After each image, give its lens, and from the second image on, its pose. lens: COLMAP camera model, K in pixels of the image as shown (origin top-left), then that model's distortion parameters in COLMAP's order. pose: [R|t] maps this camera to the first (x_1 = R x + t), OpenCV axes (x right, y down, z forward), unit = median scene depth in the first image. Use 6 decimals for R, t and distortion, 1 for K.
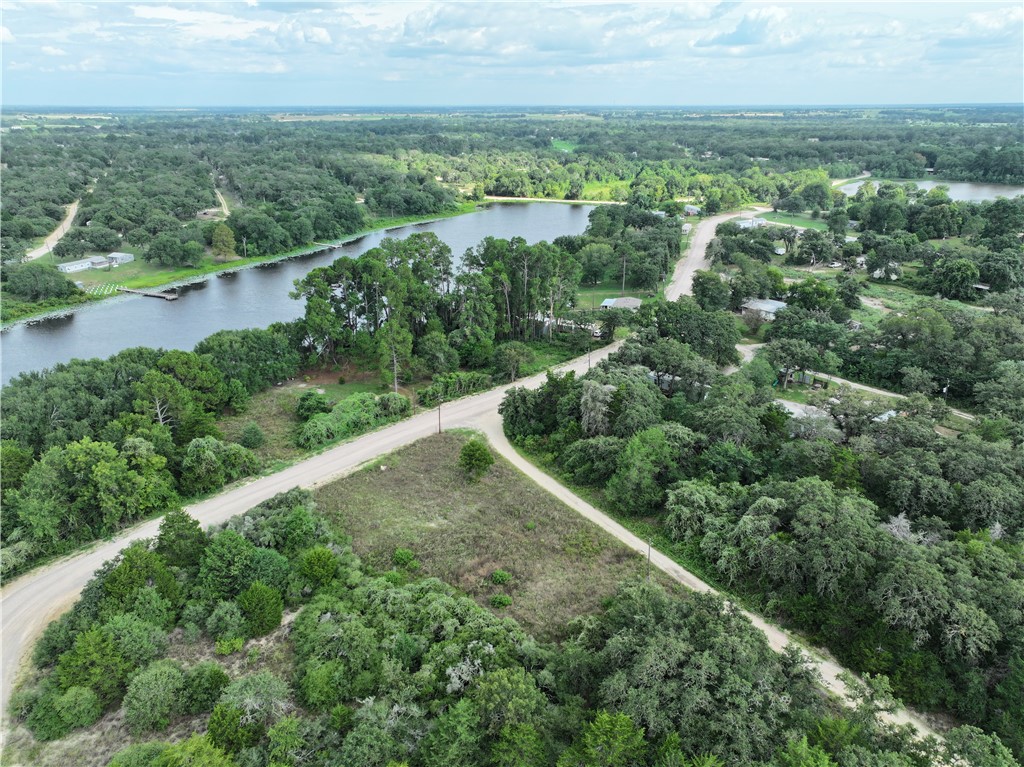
lens RADIAL K [[722.8, 0, 510.0], [0, 722.8, 388.2], [0, 0, 1]] dist [-0.004682, 0.019779]
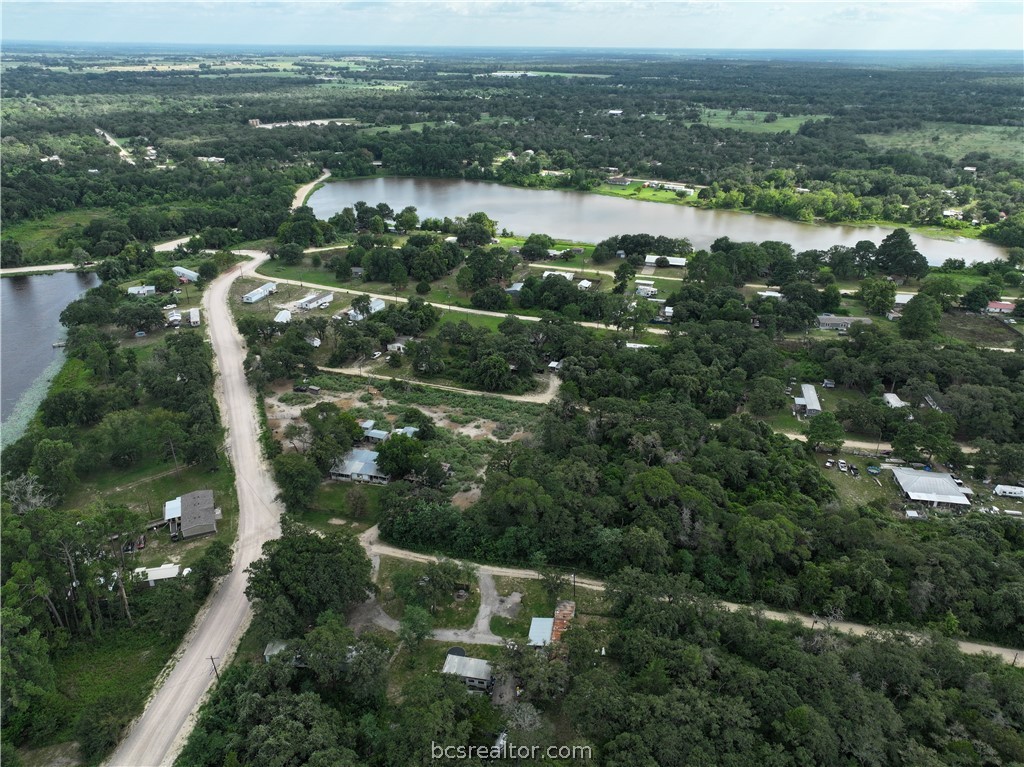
lens RADIAL K [[722.8, 0, 514.9], [0, 722.8, 379.7], [0, 0, 1]] dist [-0.004682, 0.019779]
pose [[0.745575, -0.270518, 0.609047, -0.047382], [0.229200, 0.962243, 0.146817, -0.410313], [-0.625768, 0.030130, 0.779427, 0.164833]]
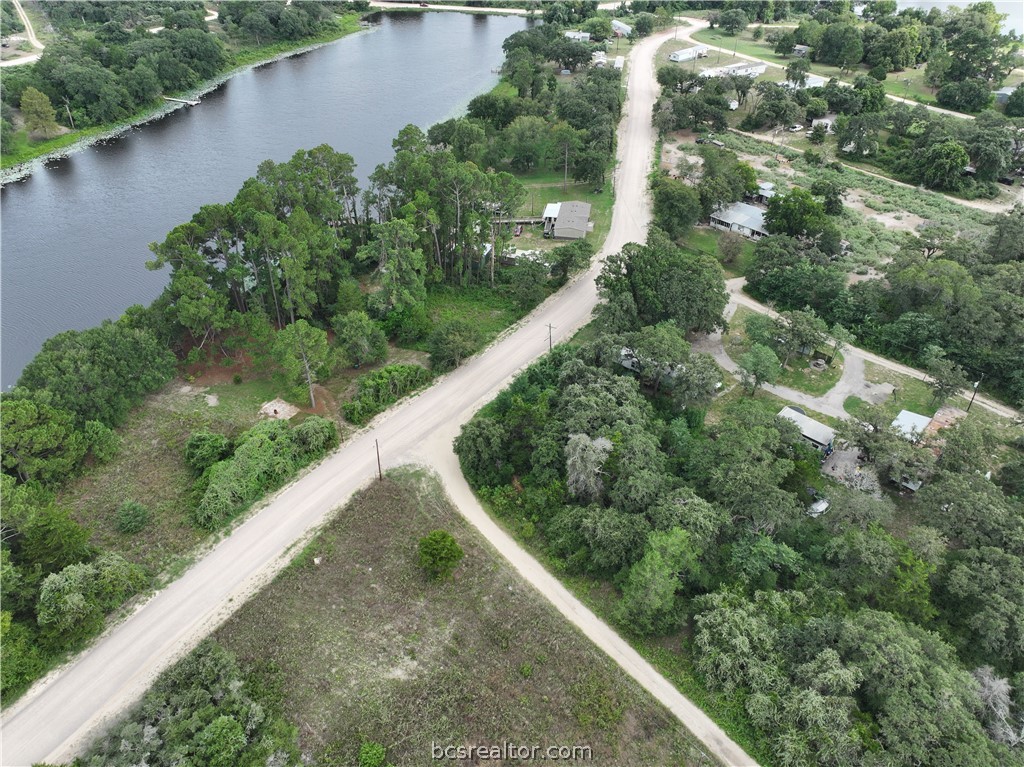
lens RADIAL K [[722.8, 0, 509.8], [0, 722.8, 382.4], [0, 0, 1]] dist [-0.004682, 0.019779]
pose [[0.988864, -0.081586, 0.124468, -0.043153], [0.043862, 0.958966, 0.280107, -0.231371], [-0.142213, -0.271528, 0.951866, 0.233491]]
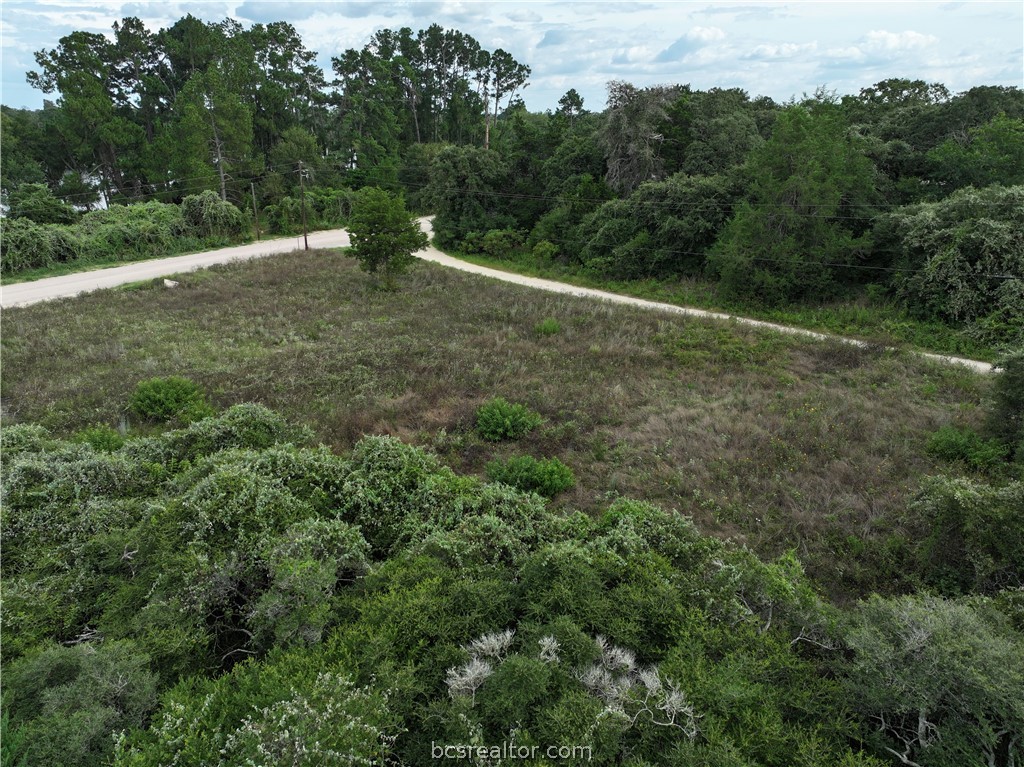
lens RADIAL K [[722.8, 0, 509.7], [0, 722.8, 384.6], [0, 0, 1]] dist [-0.004682, 0.019779]
pose [[0.988289, -0.049943, 0.144189, -0.032006], [0.053680, 0.998313, -0.022142, 0.157528], [-0.142839, 0.029623, 0.989302, 0.444774]]
